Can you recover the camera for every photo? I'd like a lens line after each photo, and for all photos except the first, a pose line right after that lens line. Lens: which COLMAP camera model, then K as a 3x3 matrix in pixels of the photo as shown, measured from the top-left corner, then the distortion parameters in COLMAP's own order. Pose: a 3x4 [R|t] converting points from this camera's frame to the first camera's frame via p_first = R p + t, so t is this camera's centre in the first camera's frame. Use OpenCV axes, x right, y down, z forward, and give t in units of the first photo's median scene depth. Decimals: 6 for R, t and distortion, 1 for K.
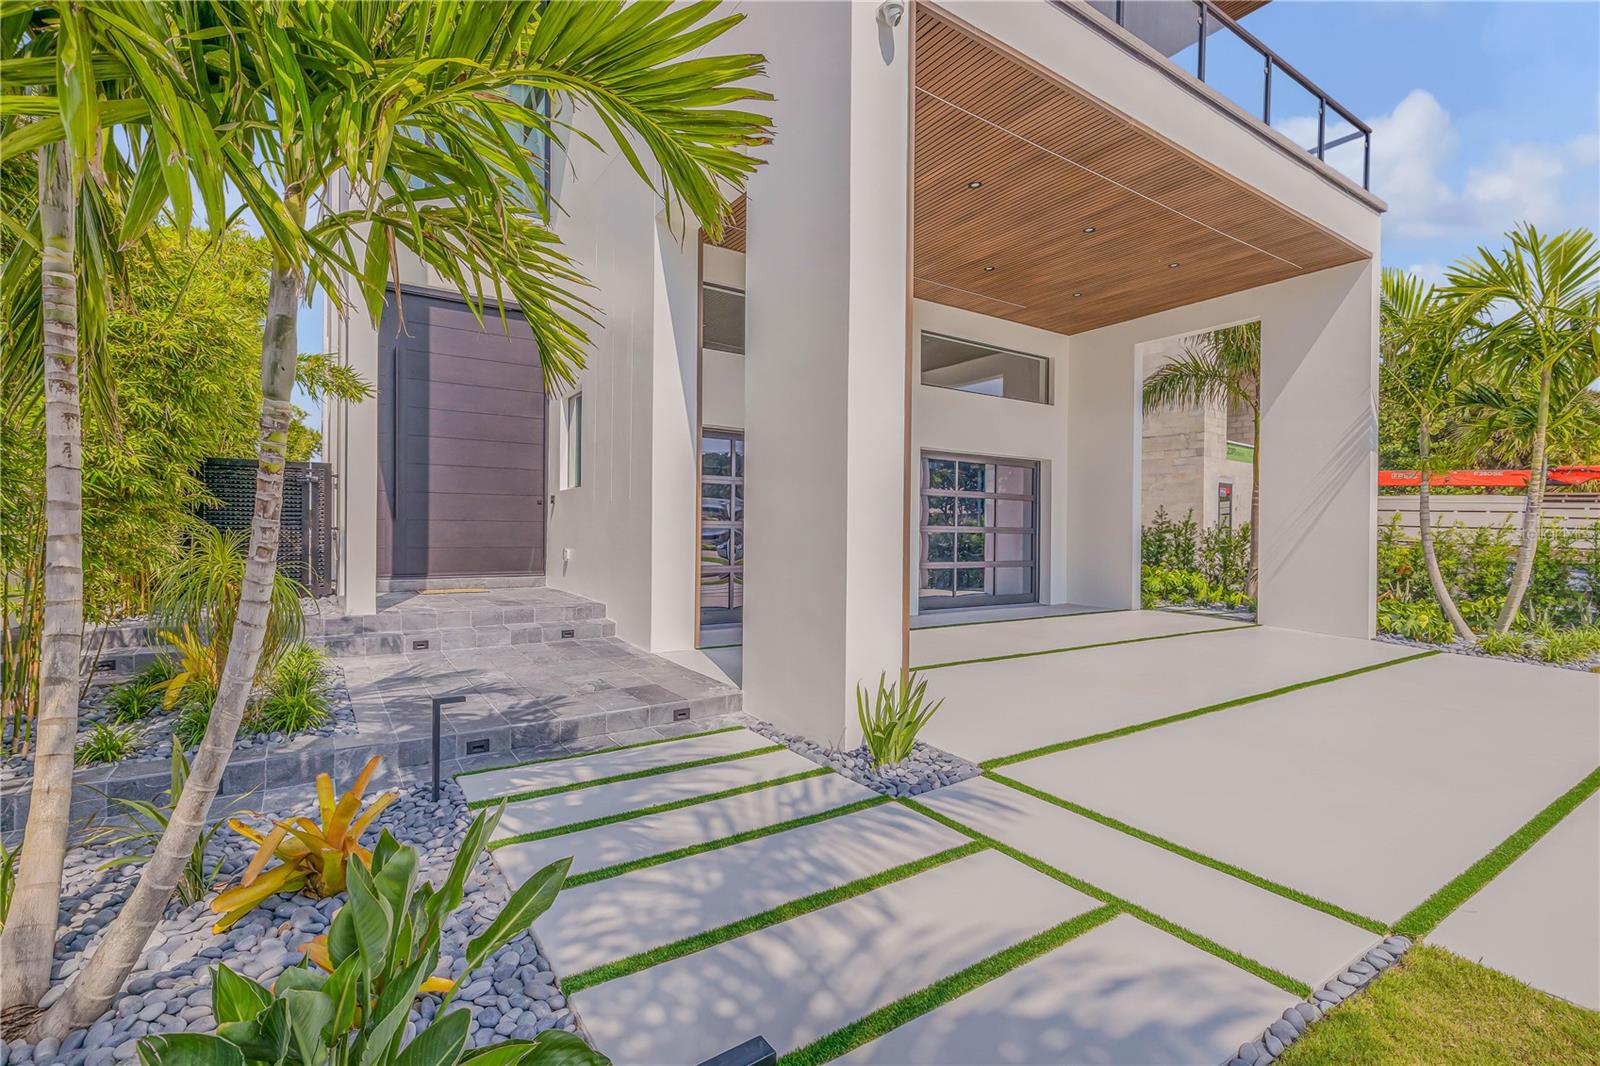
lens RADIAL K [[728.6, 0, 799.1], [0, 728.6, 532.4], [0, 0, 1]] dist [0.006161, -0.001325]
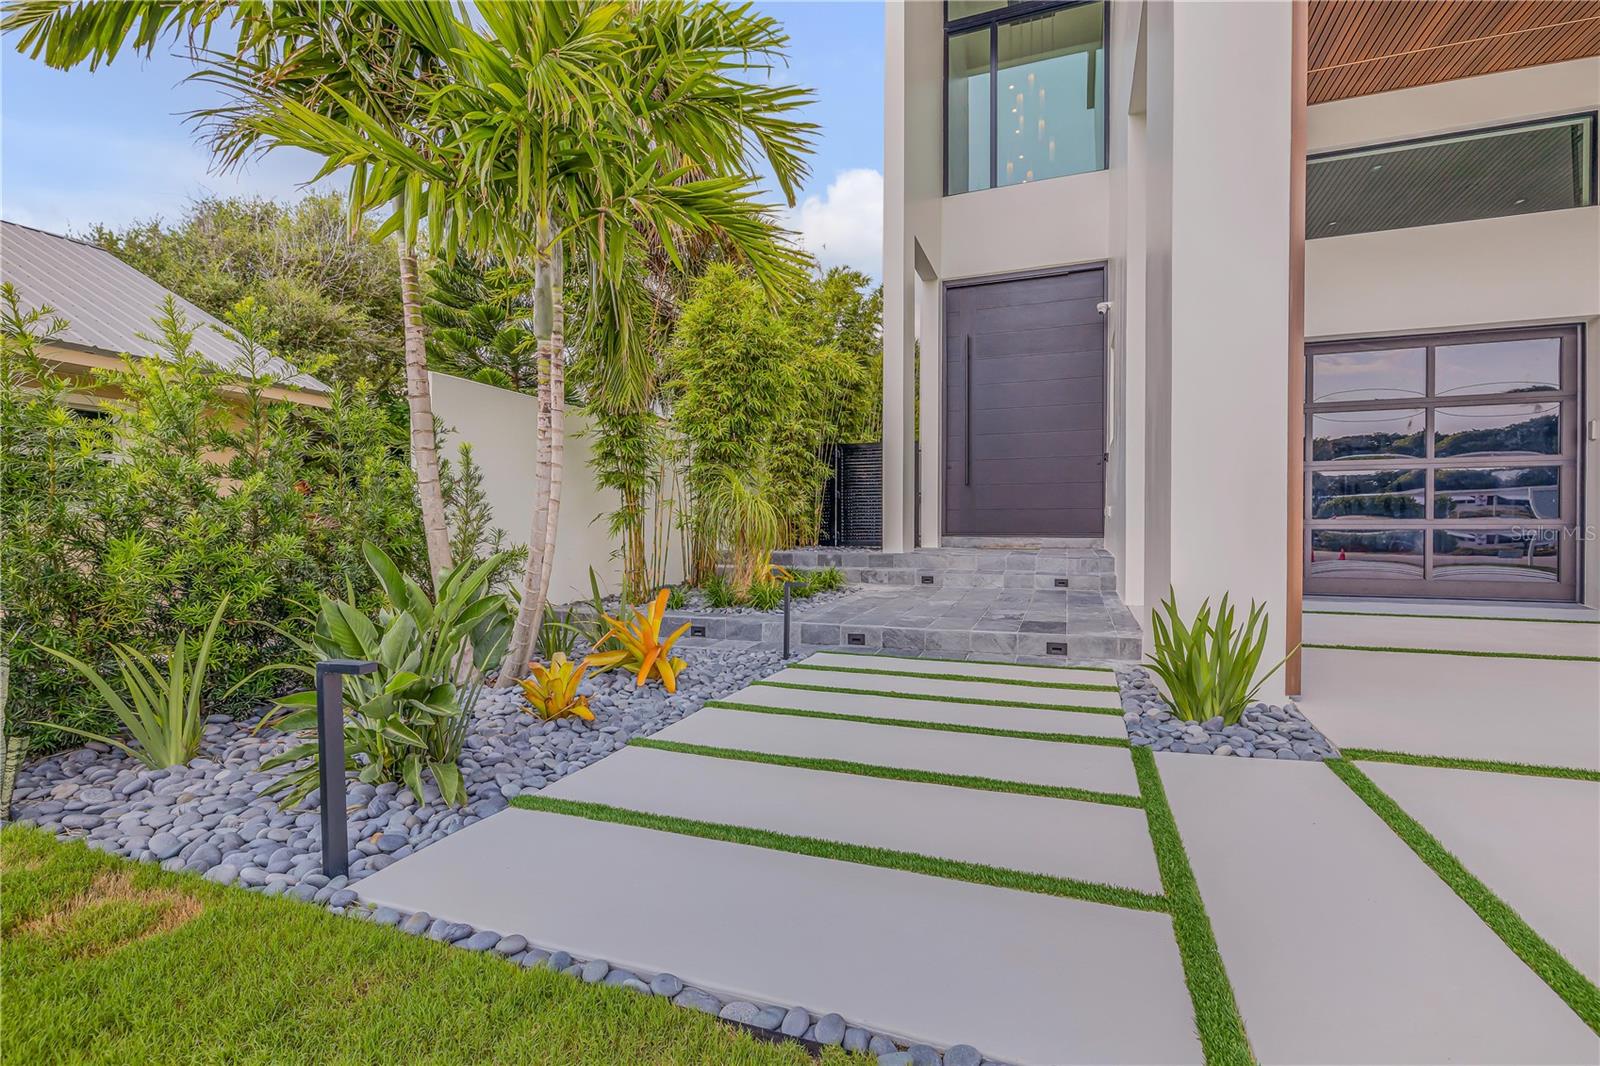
lens RADIAL K [[728.6, 0, 789.4], [0, 728.6, 530.5], [0, 0, 1]] dist [0.006161, -0.001325]
pose [[0.573333, -0.006154, -0.819299, 0.256247], [0.001626, 0.999978, -0.006373, 0.069448], [0.819321, 0.002321, 0.573331, 0.131846]]
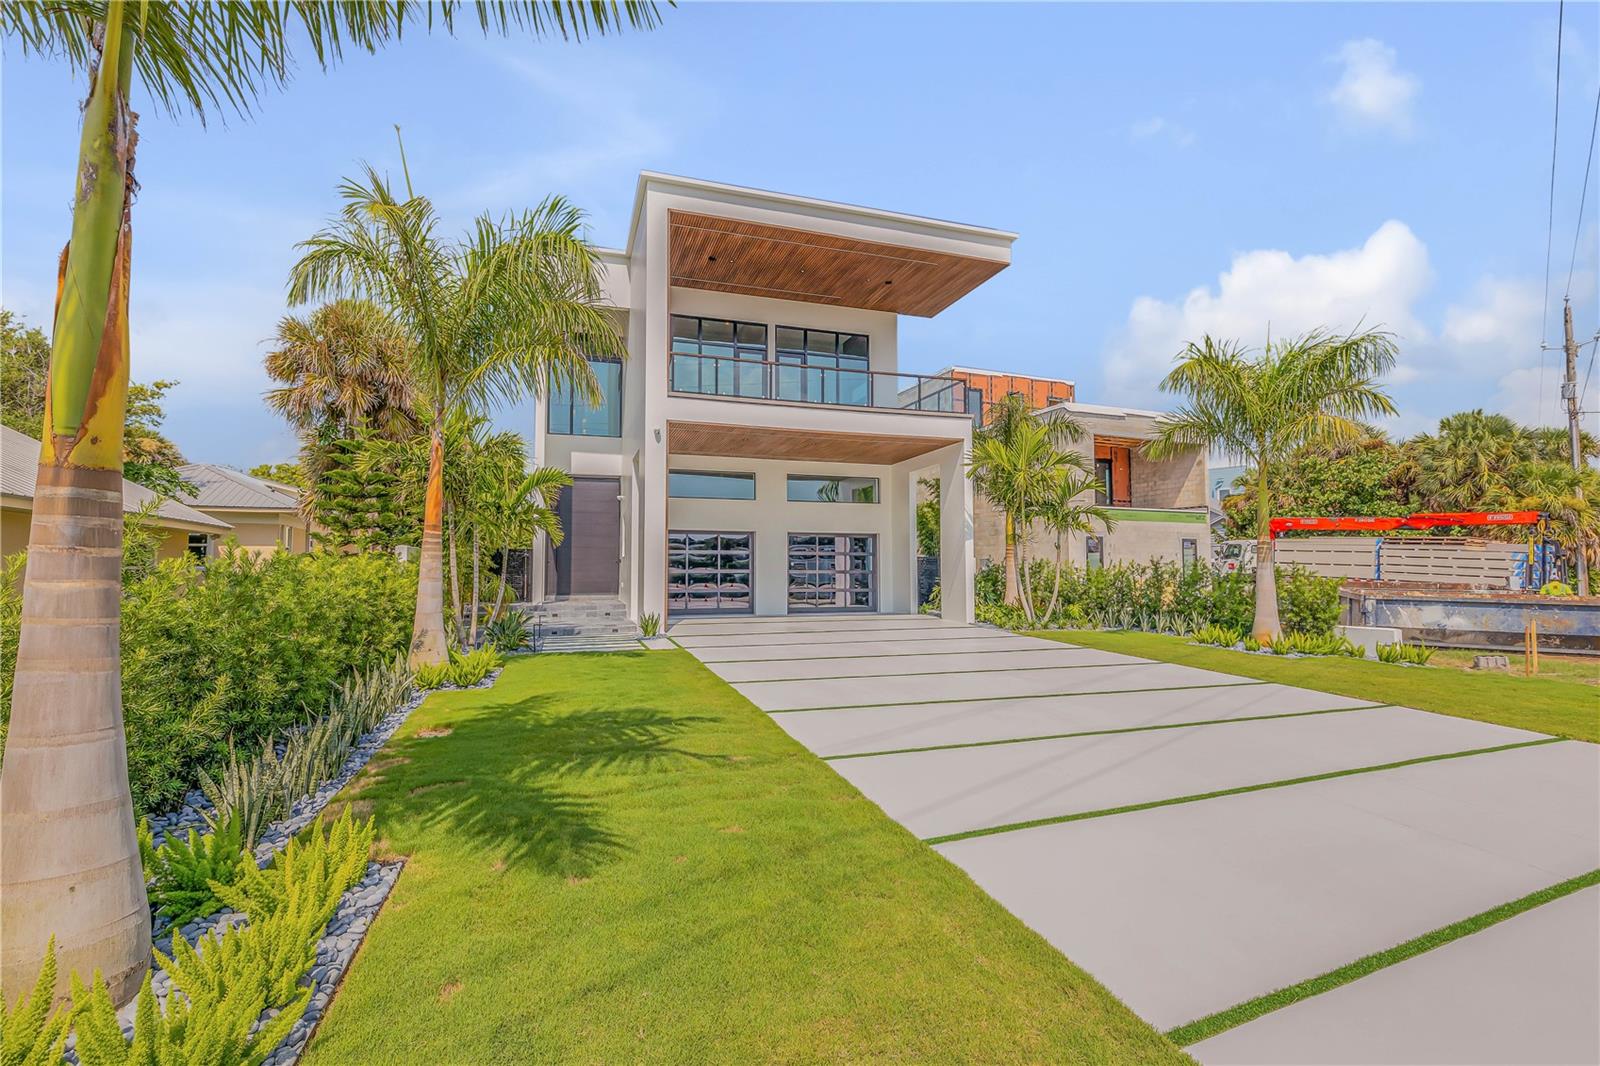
lens RADIAL K [[728.6, 0, 797.3], [0, 728.6, 530.3], [0, 0, 1]] dist [0.006161, -0.001325]
pose [[0.962524, -0.026245, -0.269922, 0.992209], [0.010097, 0.998084, -0.061040, 0.004737], [0.271007, 0.056028, 0.960945, -1.273191]]
